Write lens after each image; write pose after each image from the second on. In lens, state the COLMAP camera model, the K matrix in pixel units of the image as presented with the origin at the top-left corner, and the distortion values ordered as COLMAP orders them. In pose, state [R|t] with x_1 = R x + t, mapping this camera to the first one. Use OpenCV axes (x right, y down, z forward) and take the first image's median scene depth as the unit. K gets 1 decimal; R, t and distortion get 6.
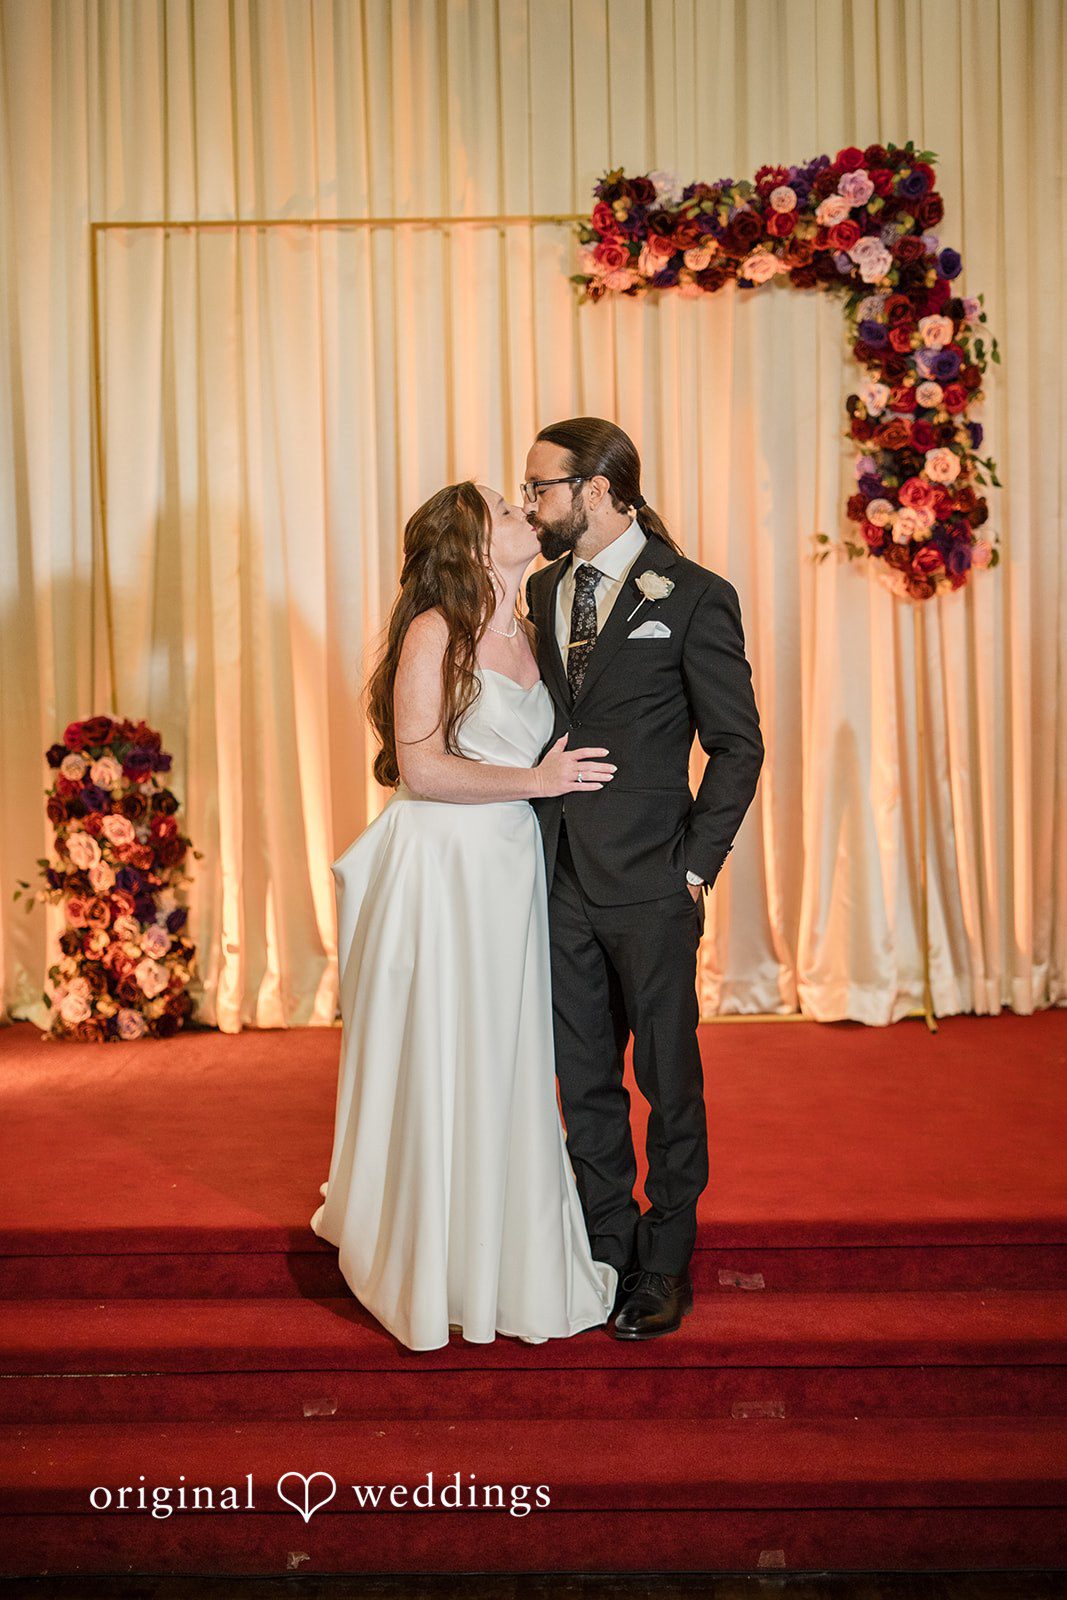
lens RADIAL K [[2378.2, 0, 533.5], [0, 2378.2, 800.0], [0, 0, 1]] dist [0.013366, -0.065986]
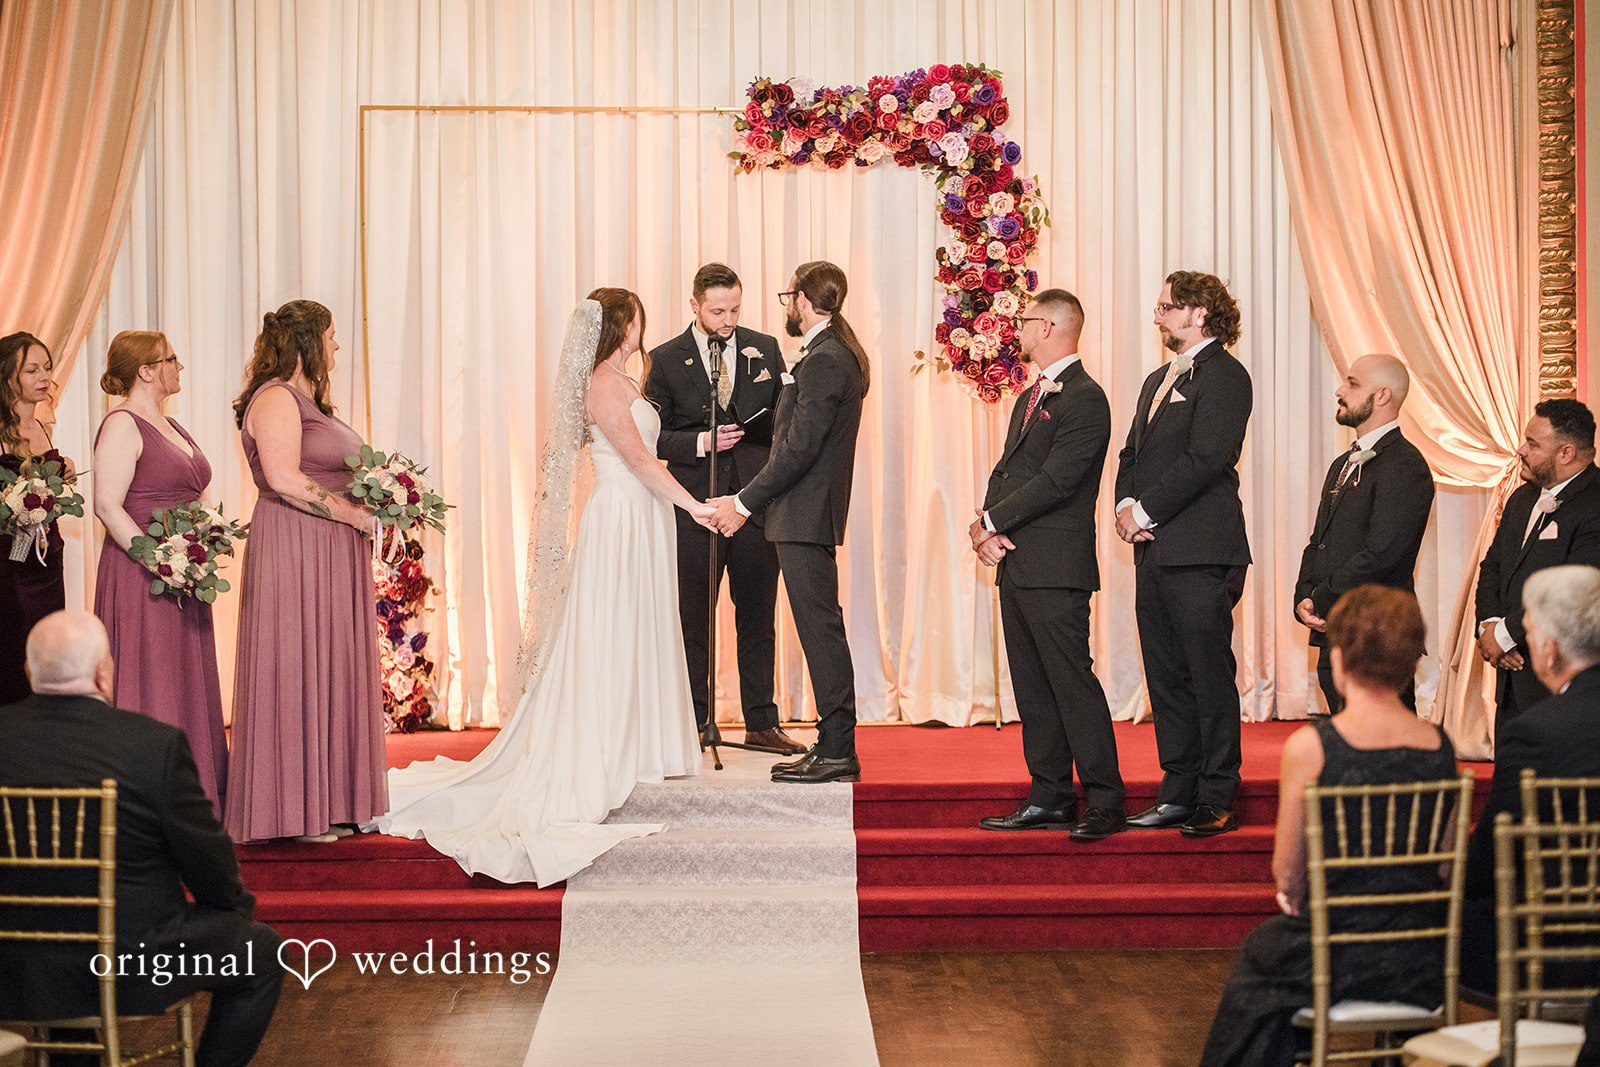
lens RADIAL K [[3841.9, 0, 795.0], [0, 3841.9, 508.7], [0, 0, 1]] dist [0.065384, -0.600735]
pose [[0.999098, 0.011958, 0.040748, -0.032583], [-0.009817, 0.998581, -0.052345, 0.087817], [-0.041316, 0.051898, 0.997797, -1.128320]]
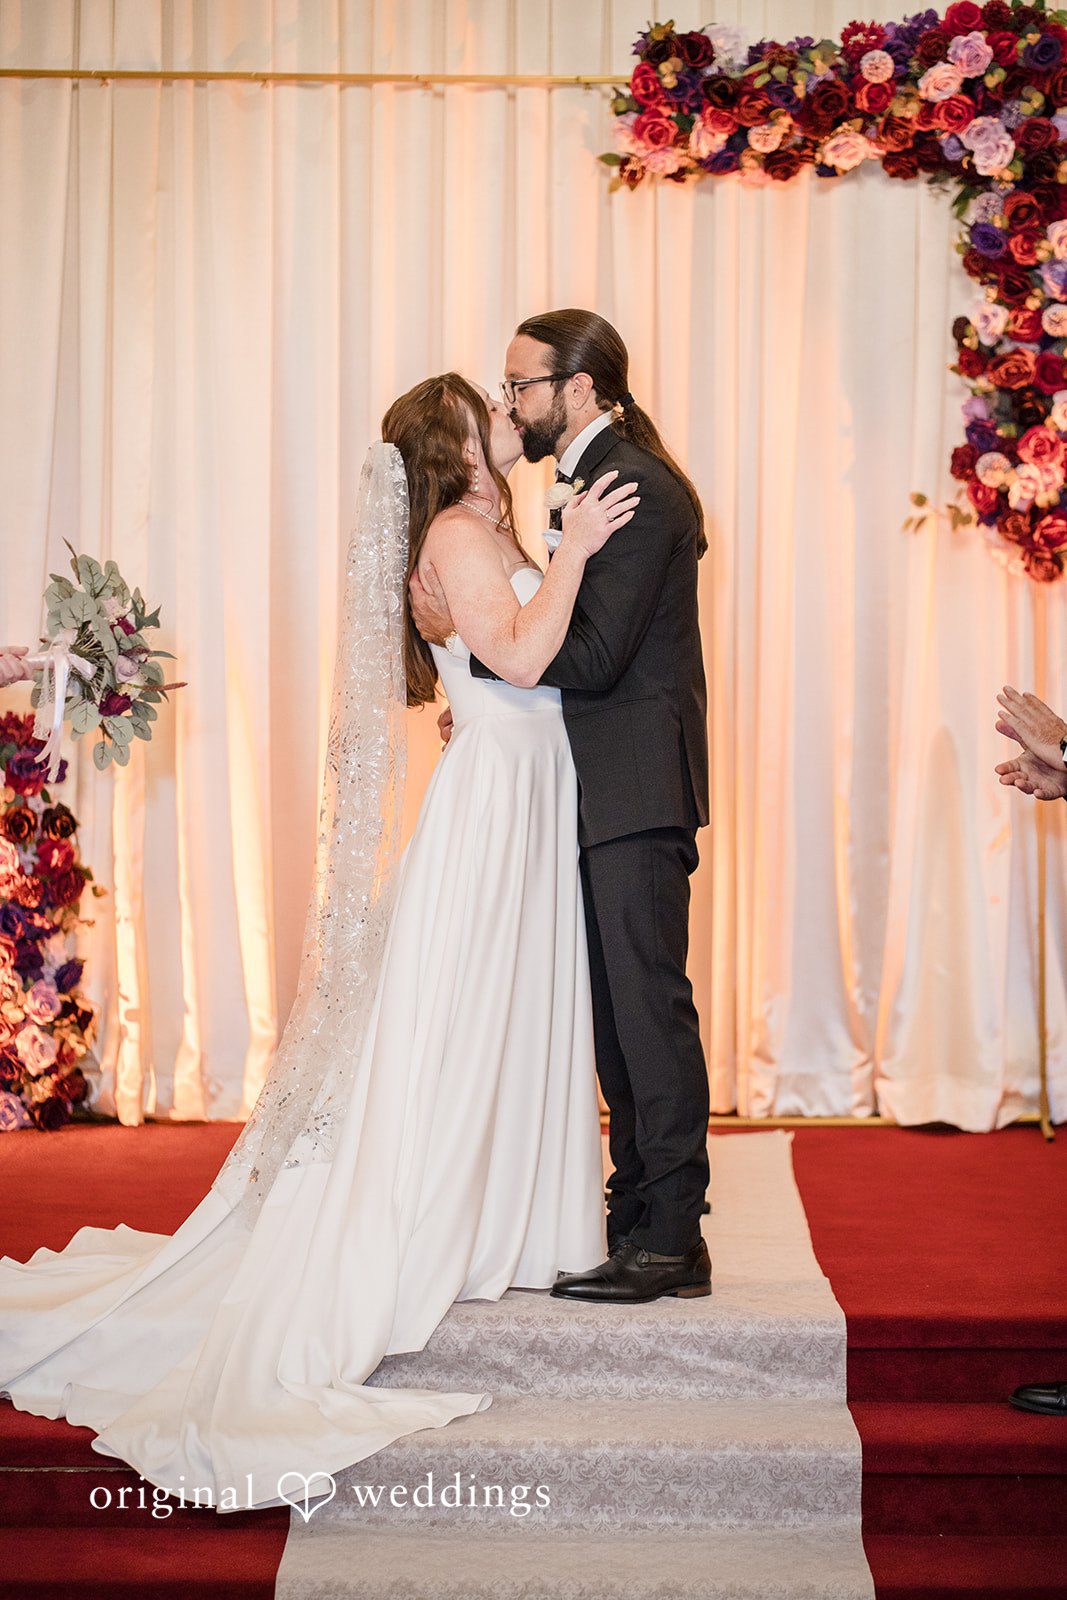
lens RADIAL K [[3795.5, 0, 497.8], [0, 3795.5, 778.9], [0, 0, 1]] dist [0.035271, -0.108597]
pose [[0.999634, 0.023003, 0.014209, -0.031350], [-0.022615, 0.999383, -0.026889, 0.017300], [-0.014818, 0.026557, 0.999537, -0.234713]]
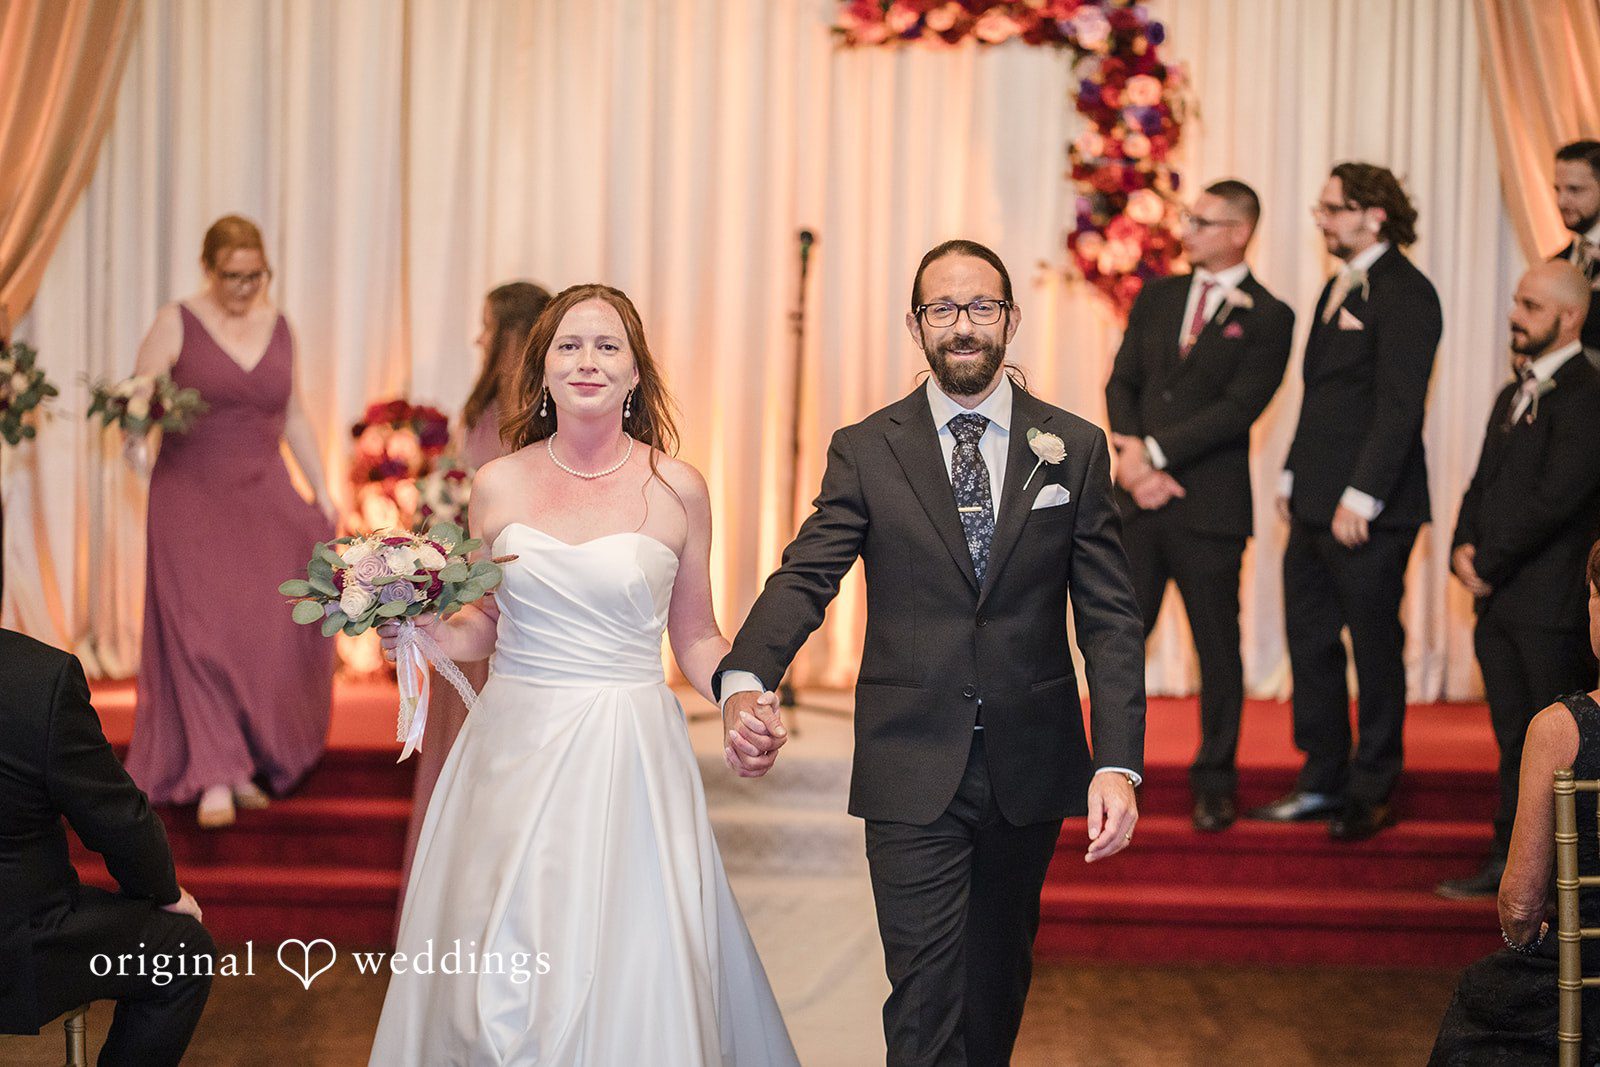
lens RADIAL K [[3841.9, 0, 795.0], [0, 3841.9, 508.7], [0, 0, 1]] dist [0.065384, -0.600735]
pose [[0.999169, 0.039097, 0.011493, -0.013103], [-0.038542, 0.998238, -0.045115, 0.094729], [-0.013236, 0.044635, 0.998916, -0.840079]]
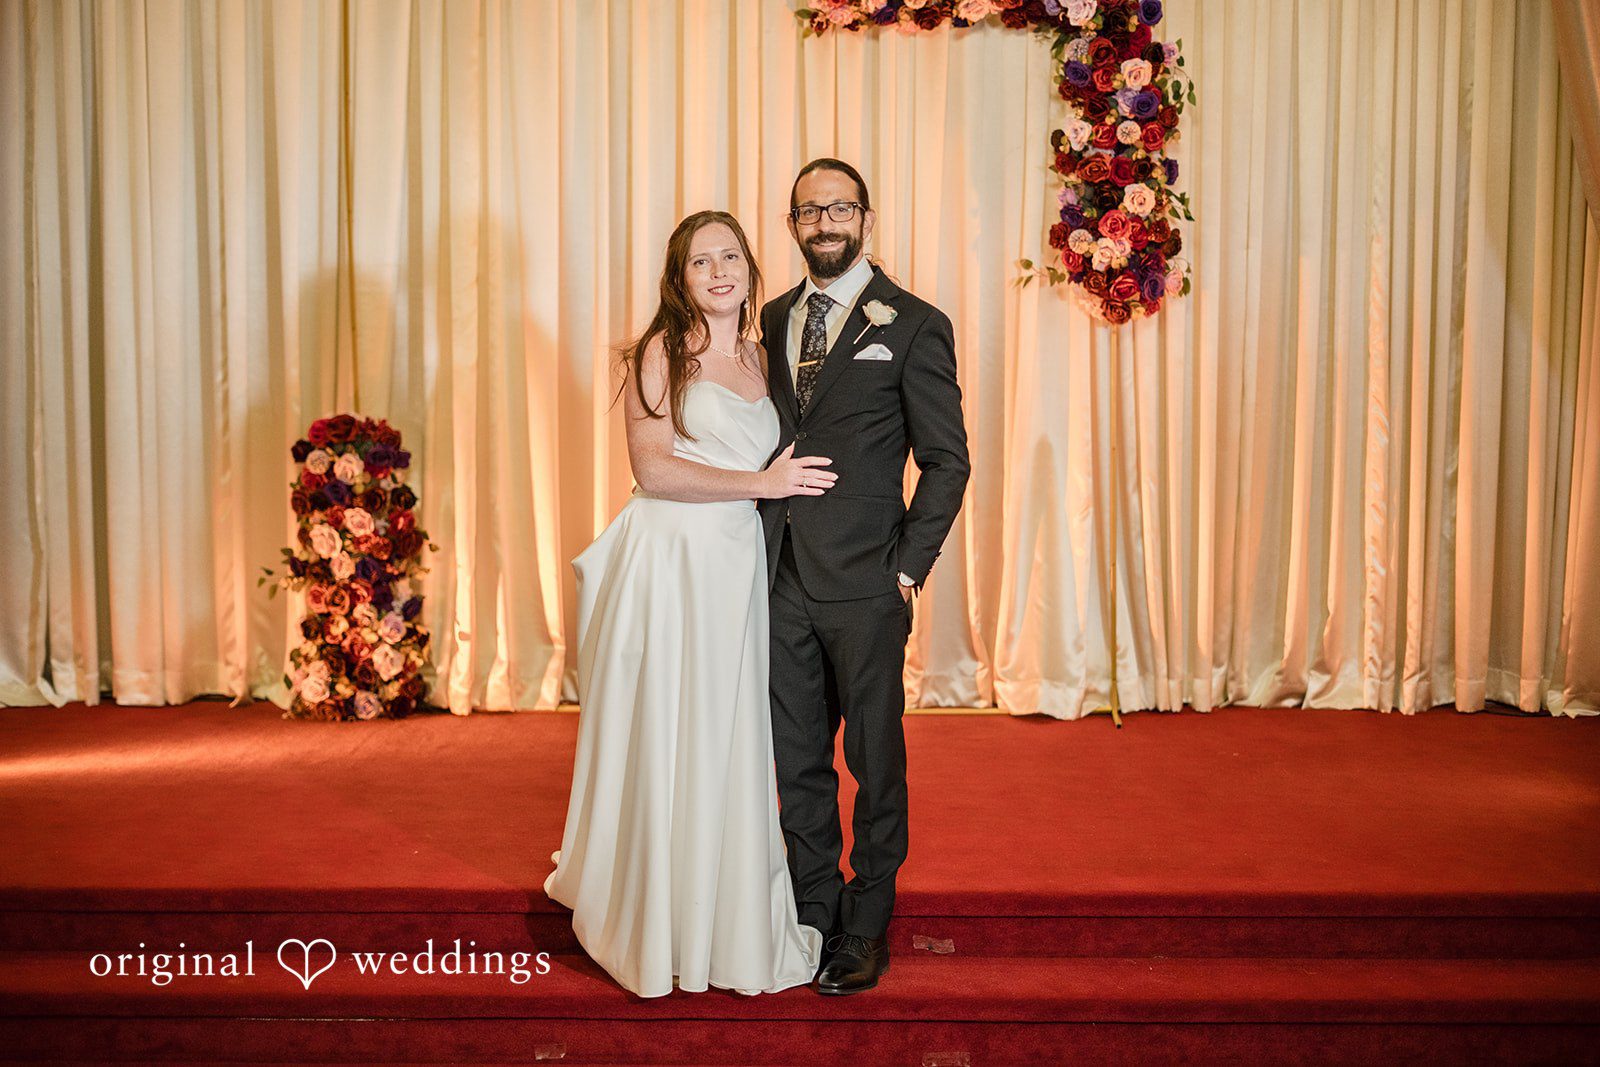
lens RADIAL K [[2378.2, 0, 806.4], [0, 2378.2, 537.3], [0, 0, 1]] dist [0.013366, -0.065986]
pose [[0.999366, 0.021710, 0.028224, -0.004777], [-0.022197, 0.999608, 0.017052, -0.003249], [-0.027843, -0.017667, 0.999456, -0.067841]]
